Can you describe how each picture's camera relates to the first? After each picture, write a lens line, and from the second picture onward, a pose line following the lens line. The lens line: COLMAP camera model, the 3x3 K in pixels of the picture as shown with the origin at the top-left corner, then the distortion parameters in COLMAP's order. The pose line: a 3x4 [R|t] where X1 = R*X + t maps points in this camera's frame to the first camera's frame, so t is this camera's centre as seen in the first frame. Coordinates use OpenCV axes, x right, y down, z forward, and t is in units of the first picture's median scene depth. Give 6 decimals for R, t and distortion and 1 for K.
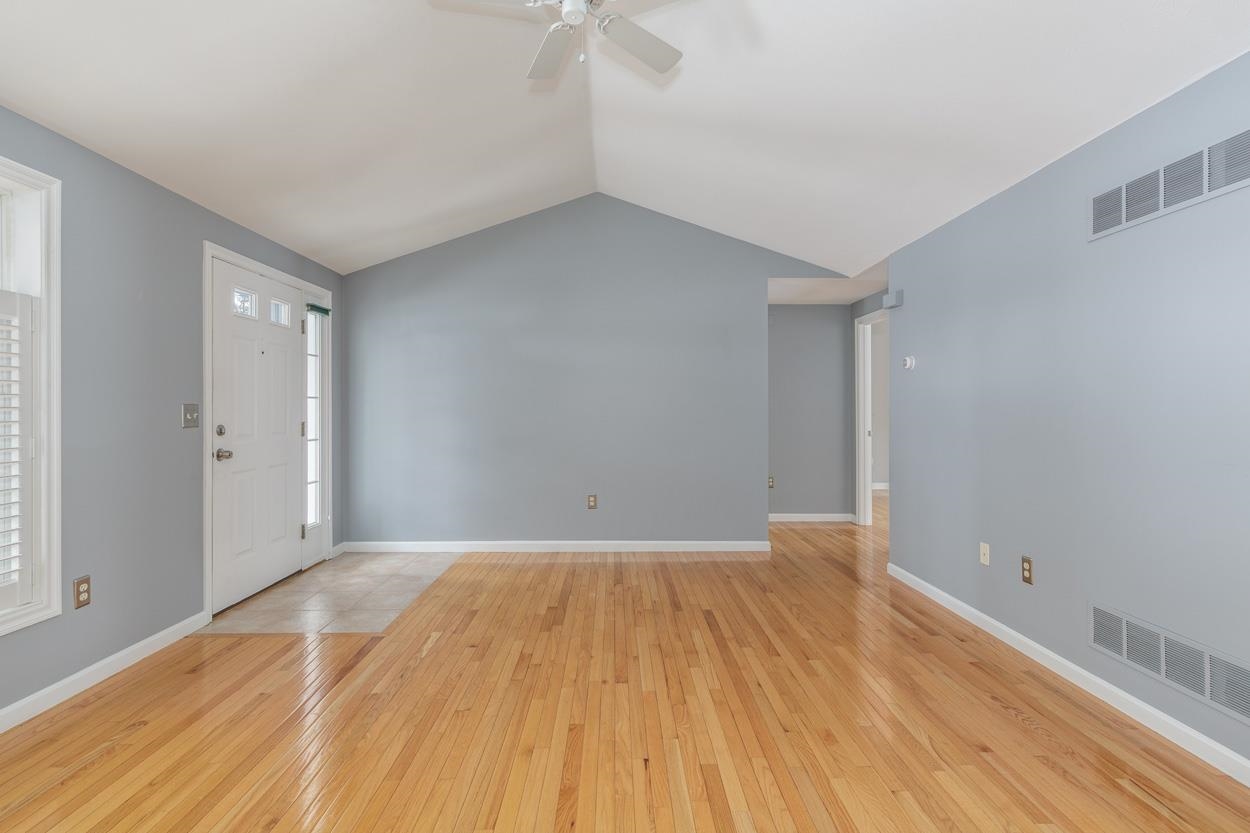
lens RADIAL K [[573.3, 0, 625.0], [0, 573.3, 408.7], [0, 0, 1]] dist [0.002840, 0.000379]
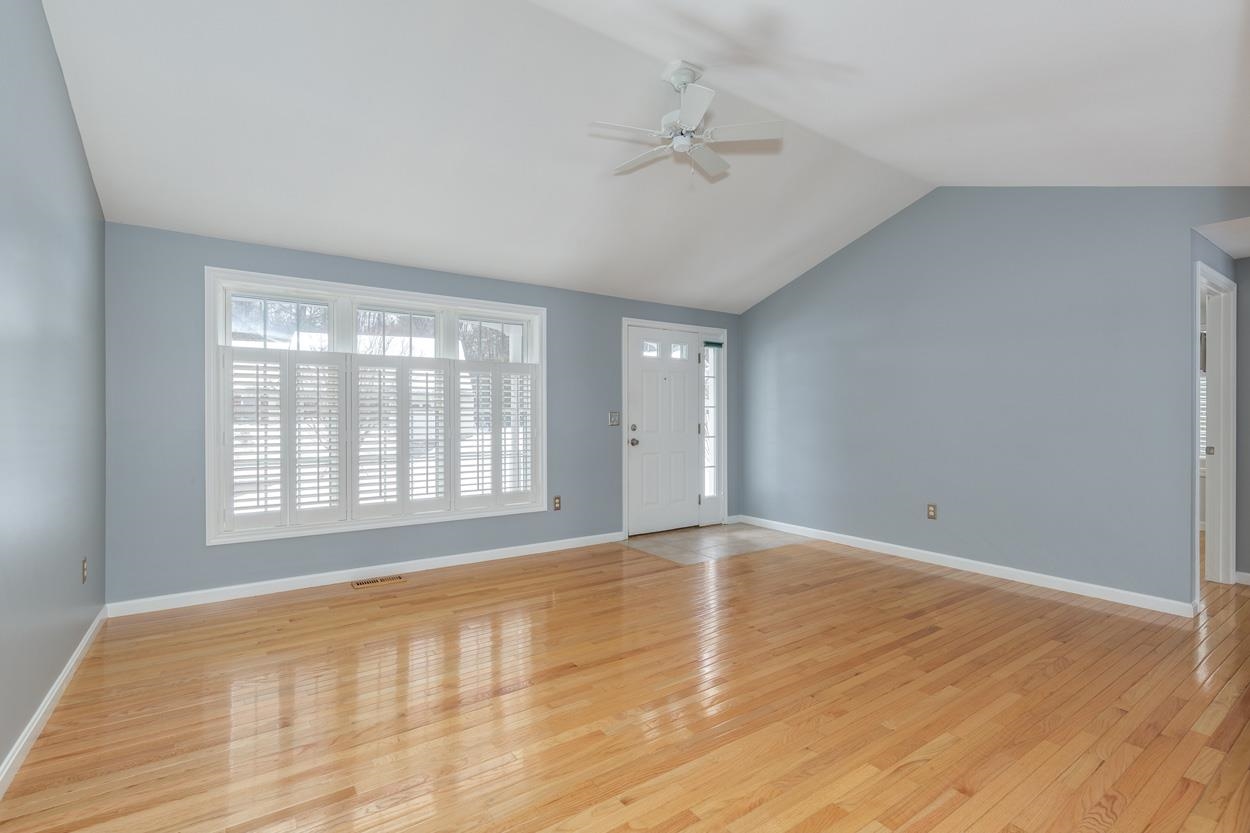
lens RADIAL K [[570.7, 0, 609.0], [0, 570.7, 419.5], [0, 0, 1]] dist [-0.000920, -0.000236]
pose [[0.548221, 0.008974, -0.836285, 0.657795], [-0.002159, 0.999954, 0.009314, -0.001455], [0.836331, -0.003301, 0.548215, 0.023727]]
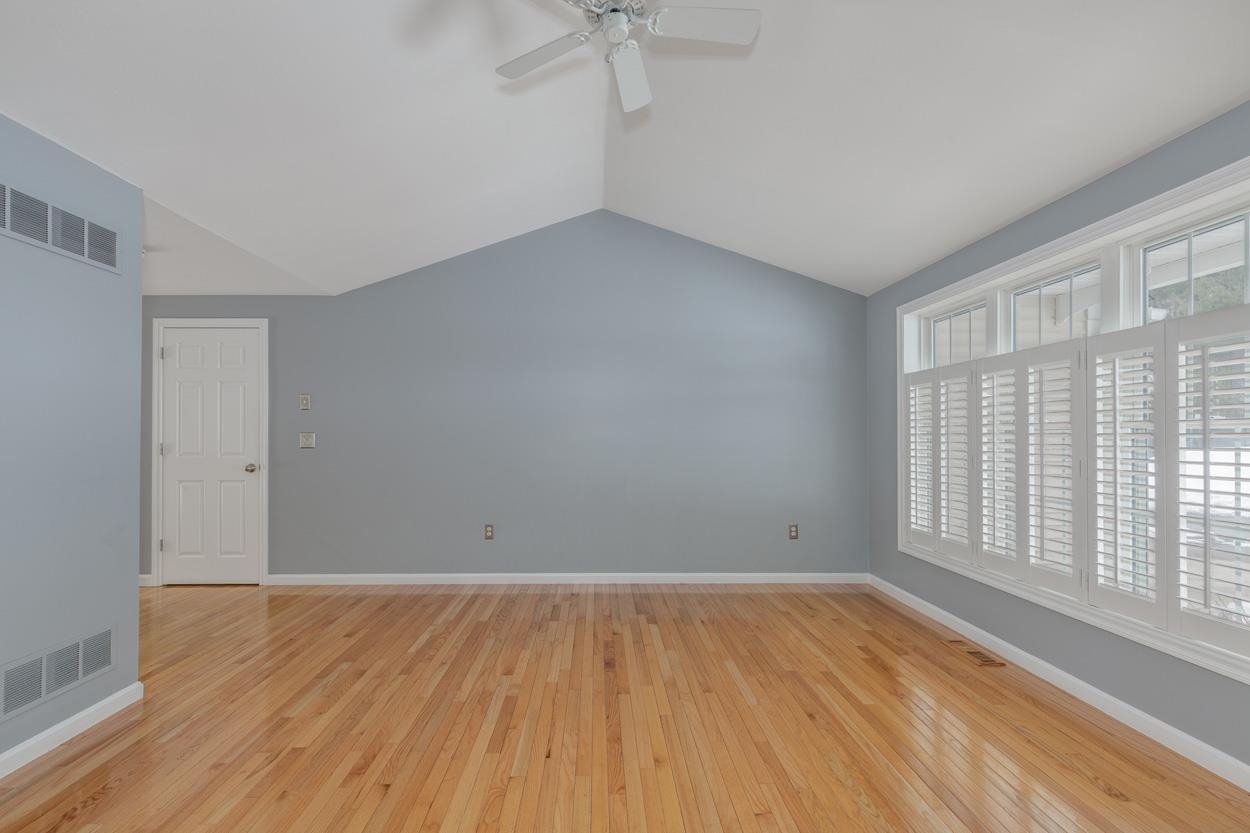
lens RADIAL K [[570.7, 0, 609.0], [0, 570.7, 419.5], [0, 0, 1]] dist [-0.000920, -0.000236]
pose [[-0.999996, 0.001505, -0.002456, -0.046542], [0.001582, 0.999494, -0.031768, 0.003024], [0.002407, -0.031772, -0.999492, 1.260509]]
